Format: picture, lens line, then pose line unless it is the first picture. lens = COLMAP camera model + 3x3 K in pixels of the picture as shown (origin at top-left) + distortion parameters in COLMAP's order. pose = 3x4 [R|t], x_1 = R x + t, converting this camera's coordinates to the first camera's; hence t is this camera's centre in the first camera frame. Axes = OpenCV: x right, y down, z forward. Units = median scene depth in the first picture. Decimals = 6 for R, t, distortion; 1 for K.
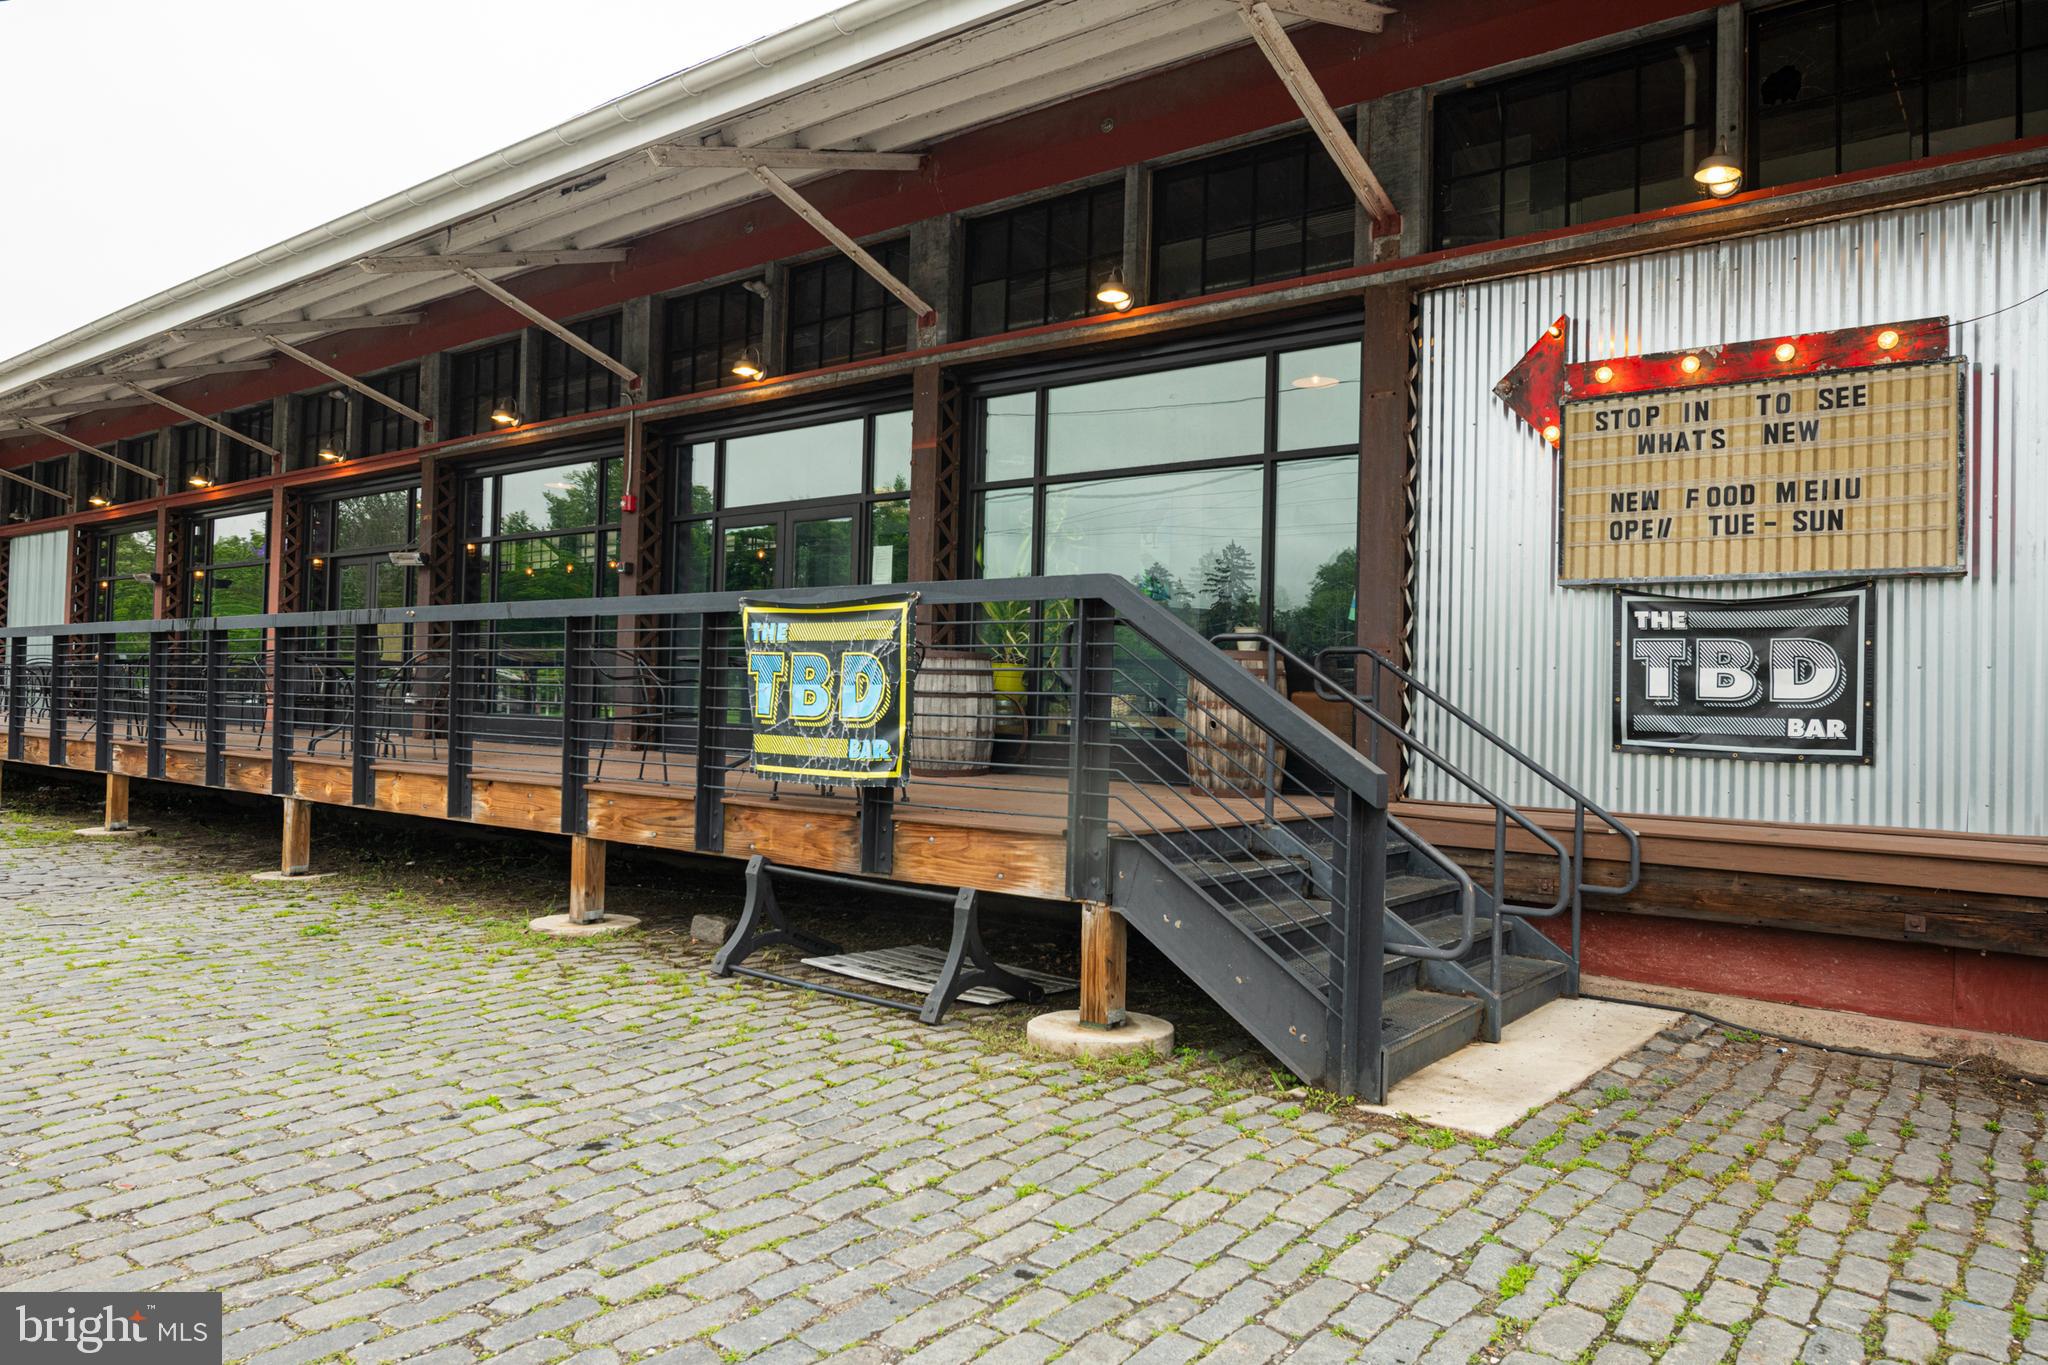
lens RADIAL K [[1372.5, 0, 1024.0], [0, 1372.5, 682.5], [0, 0, 1]] dist [0.002258, -0.001025]
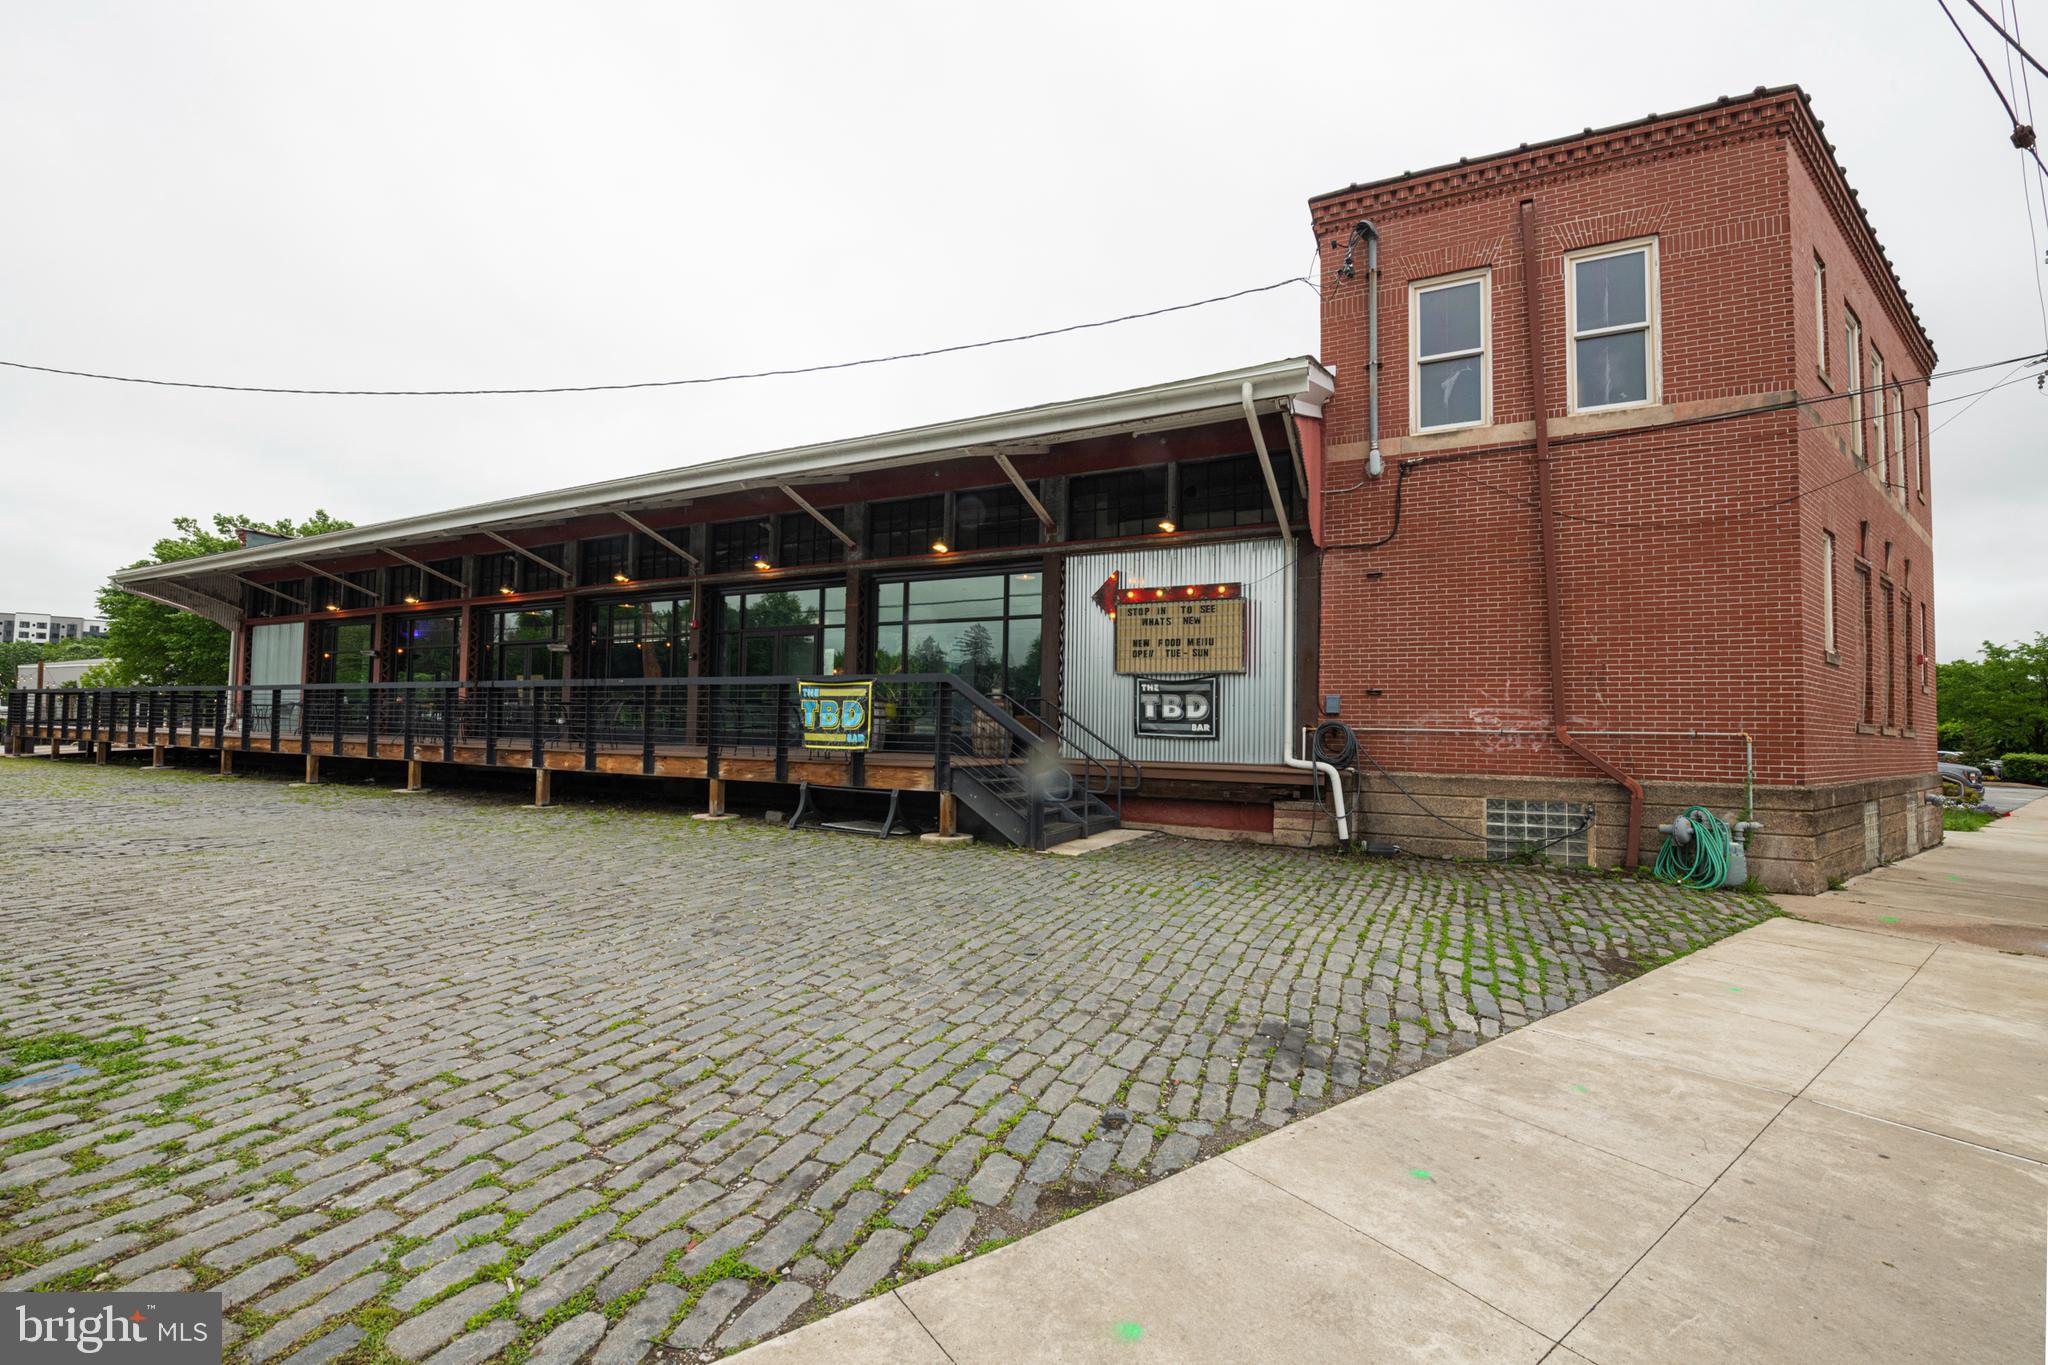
lens RADIAL K [[880.1, 0, 1030.5], [0, 880.1, 715.5], [0, 0, 1]] dist [-0.002589, -0.000336]
pose [[0.978555, -0.004862, 0.205926, -0.118489], [0.003671, 0.999974, 0.006170, -0.003061], [-0.205951, -0.005281, 0.978548, -0.634270]]
